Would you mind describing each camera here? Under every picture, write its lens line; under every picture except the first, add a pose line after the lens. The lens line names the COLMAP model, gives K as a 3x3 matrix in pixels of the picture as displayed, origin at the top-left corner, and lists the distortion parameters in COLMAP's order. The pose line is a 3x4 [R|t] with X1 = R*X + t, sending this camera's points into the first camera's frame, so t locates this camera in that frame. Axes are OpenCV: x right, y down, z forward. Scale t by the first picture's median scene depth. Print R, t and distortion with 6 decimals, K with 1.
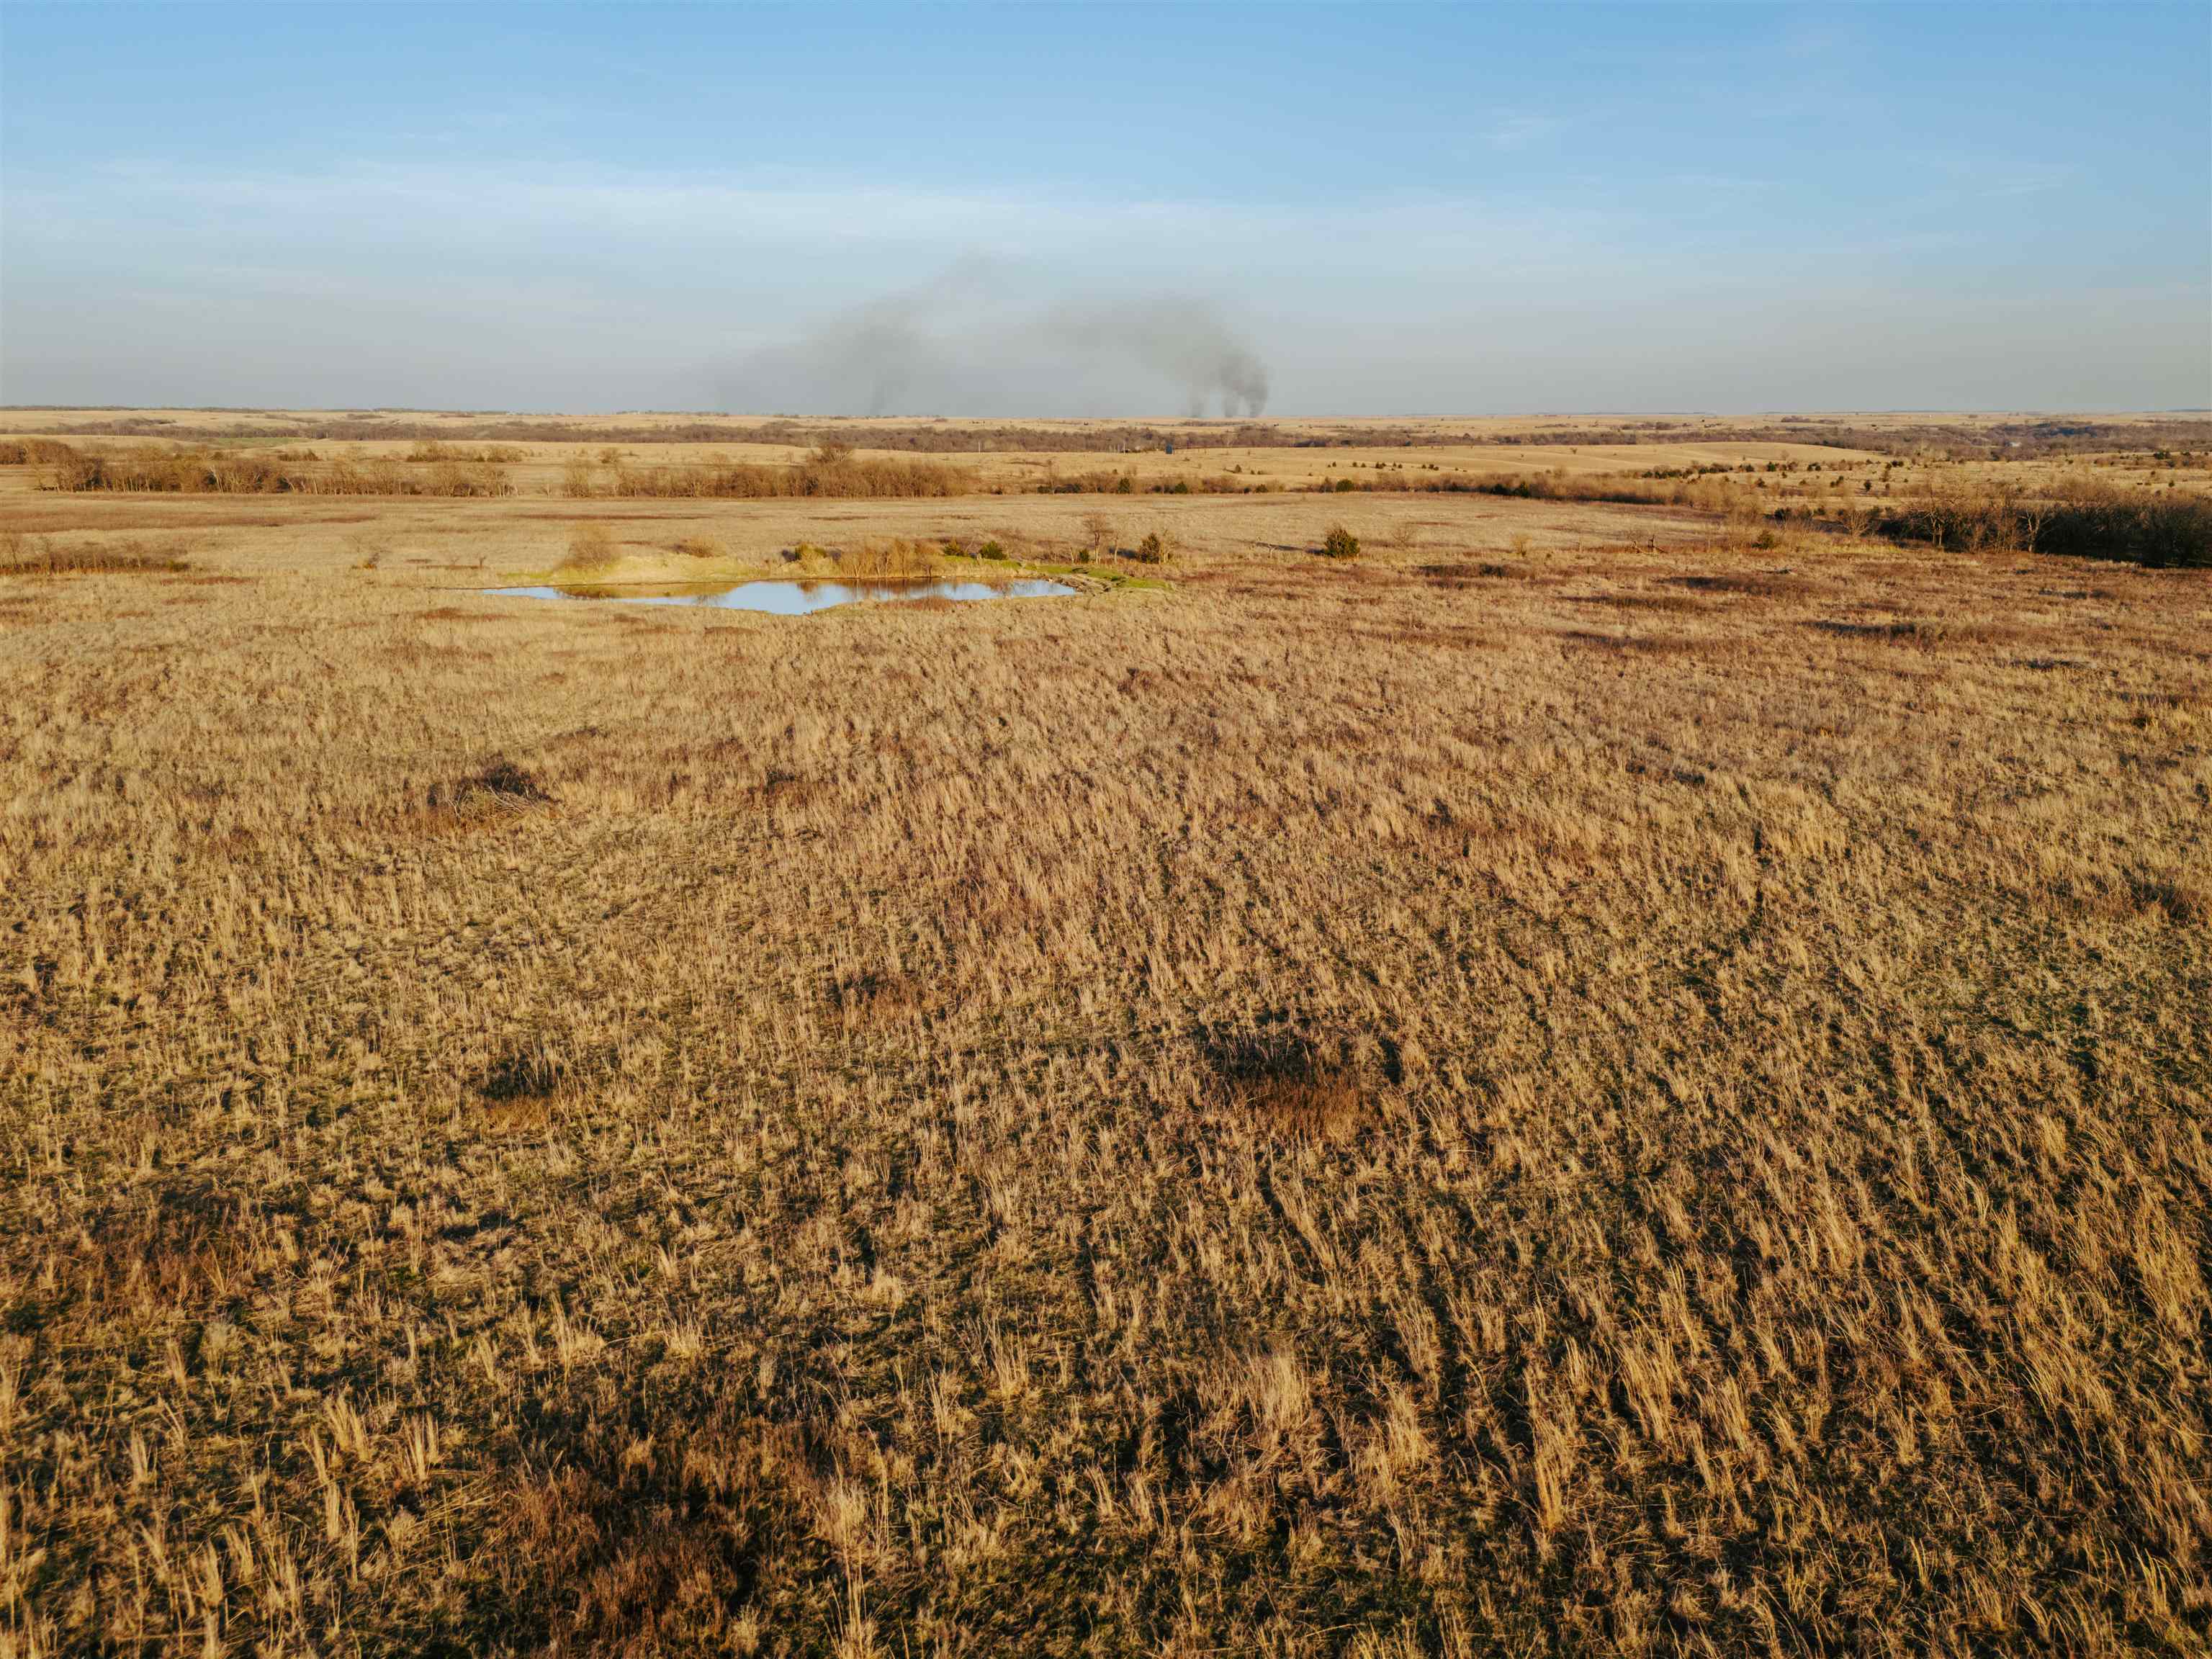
lens RADIAL K [[1592.8, 0, 1106.0], [0, 1592.8, 829.5], [0, 0, 1]] dist [0.061011, -0.061938]
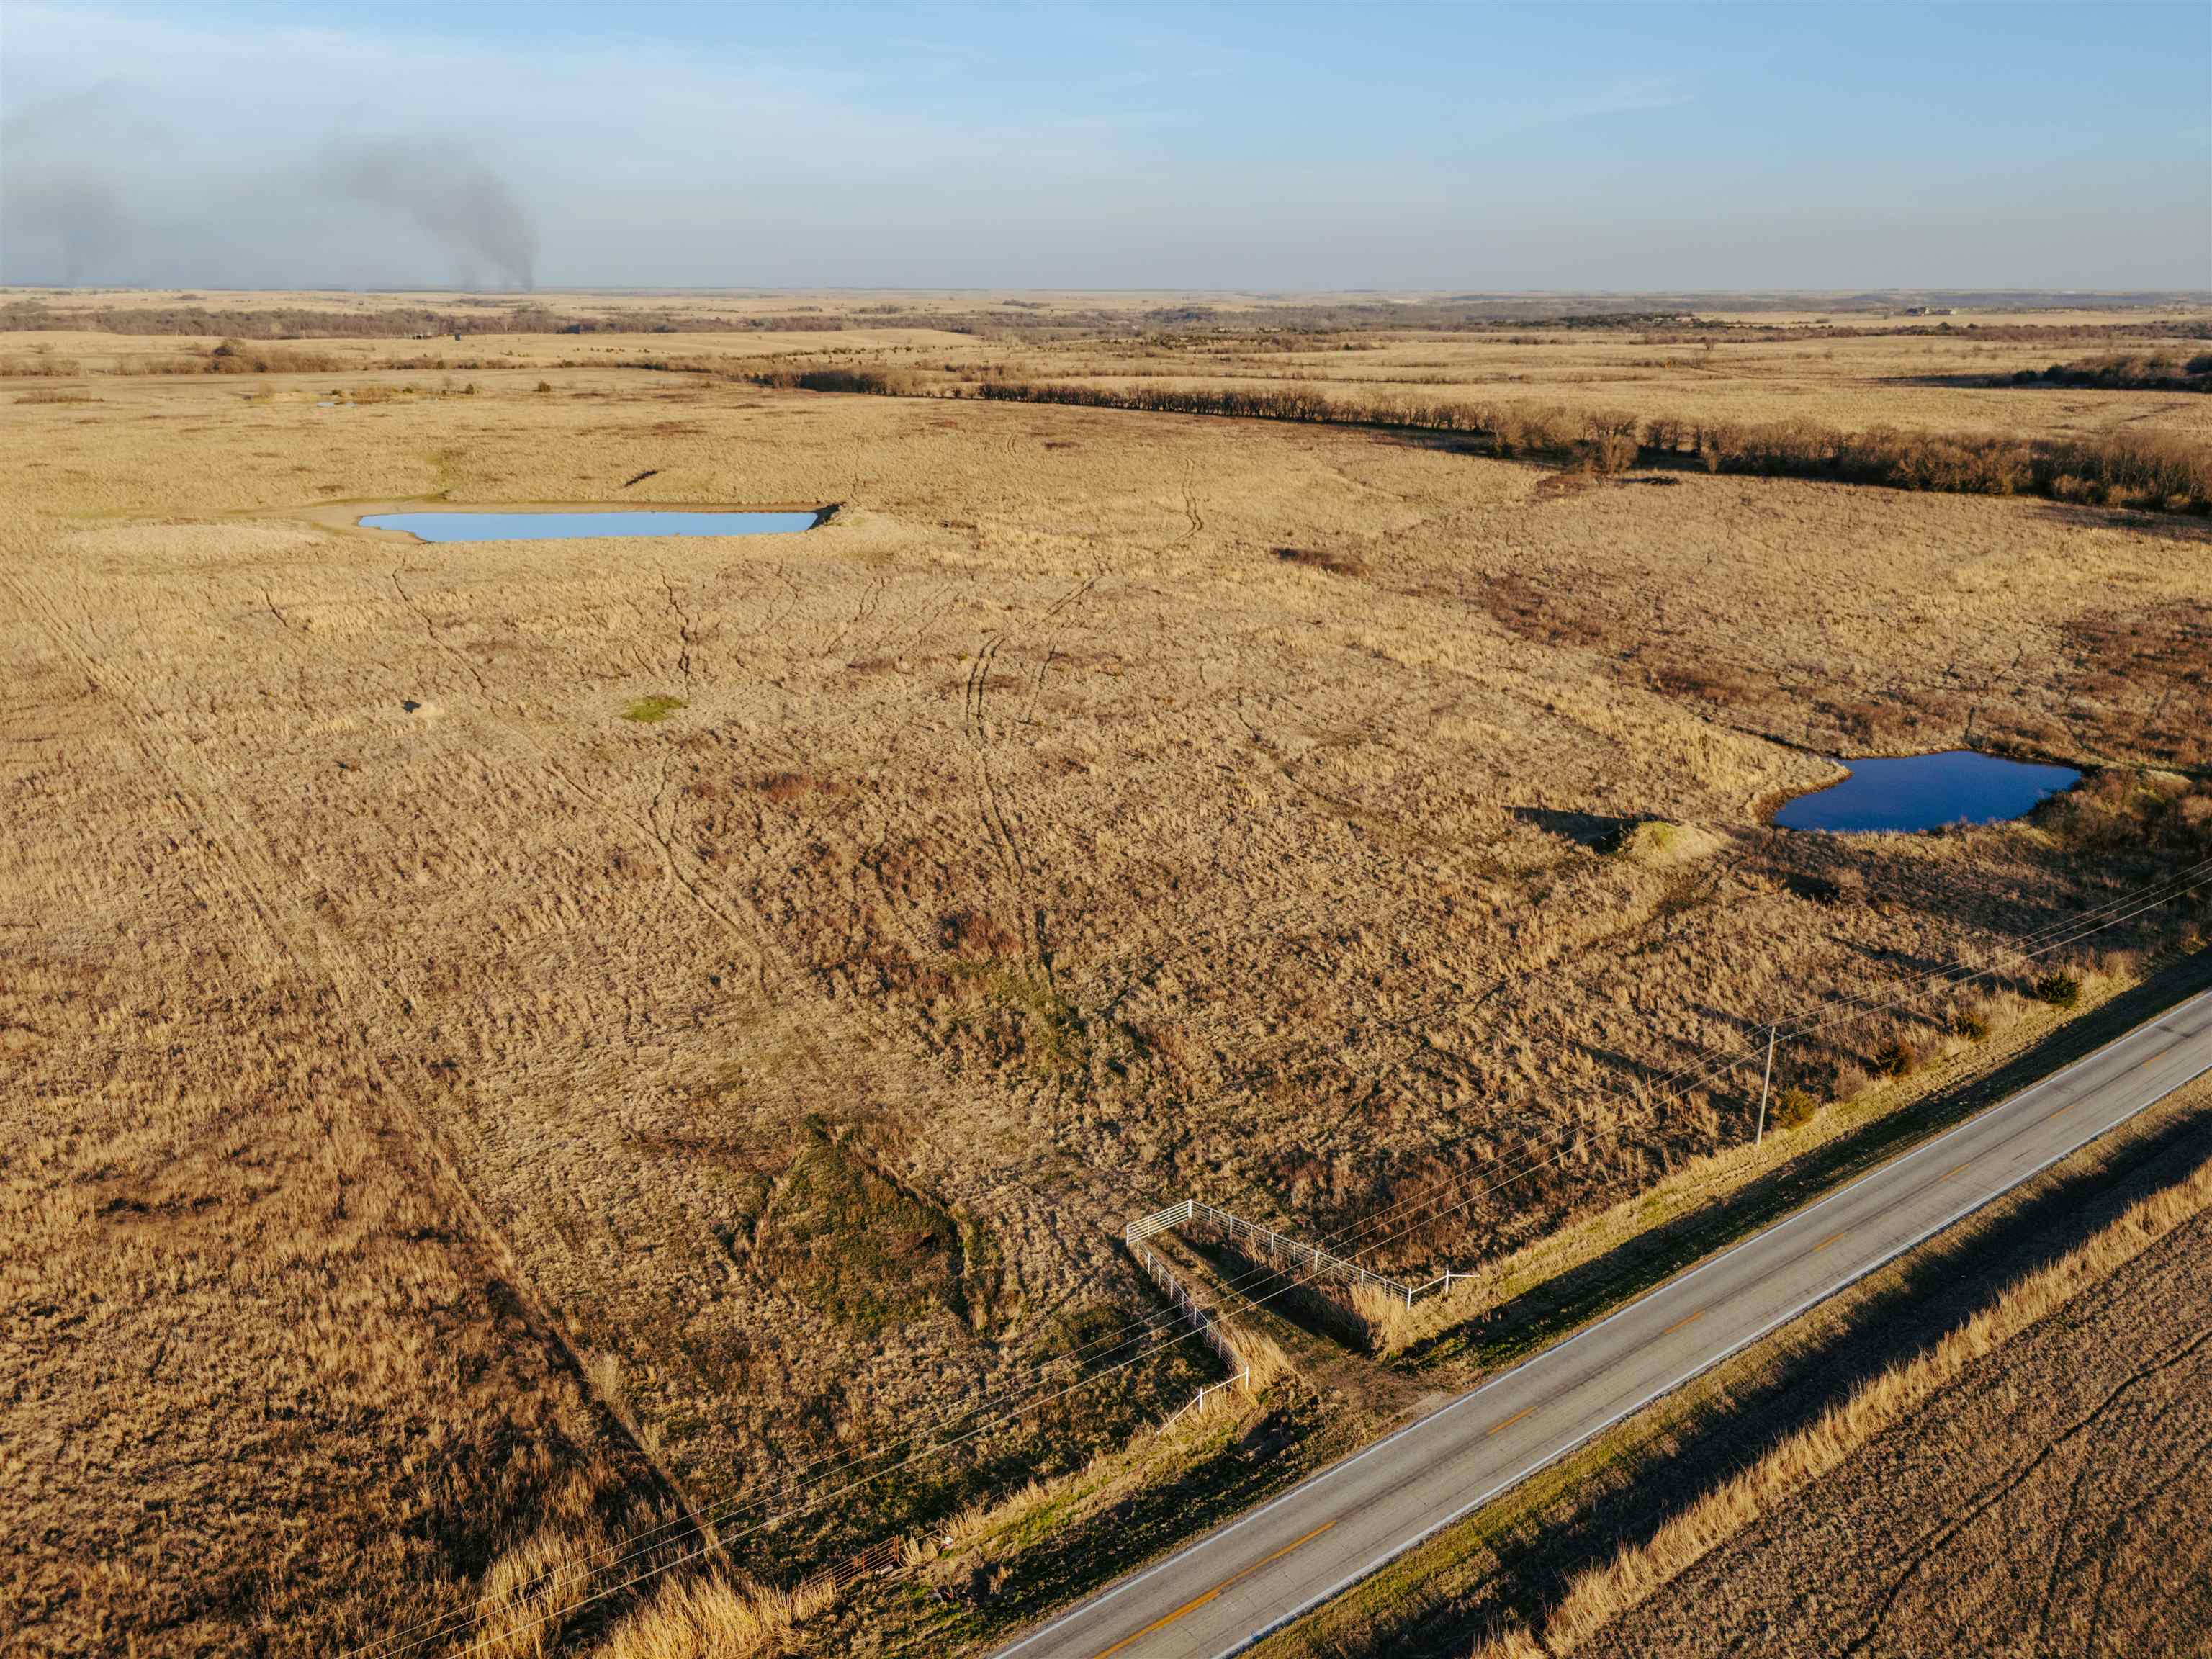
lens RADIAL K [[1592.8, 0, 1106.0], [0, 1592.8, 829.5], [0, 0, 1]] dist [0.061011, -0.061938]
pose [[0.916225, -0.126372, 0.380212, -0.058728], [0.097901, 0.990804, 0.093396, 0.210338], [-0.388518, -0.048349, 0.920172, -1.001067]]
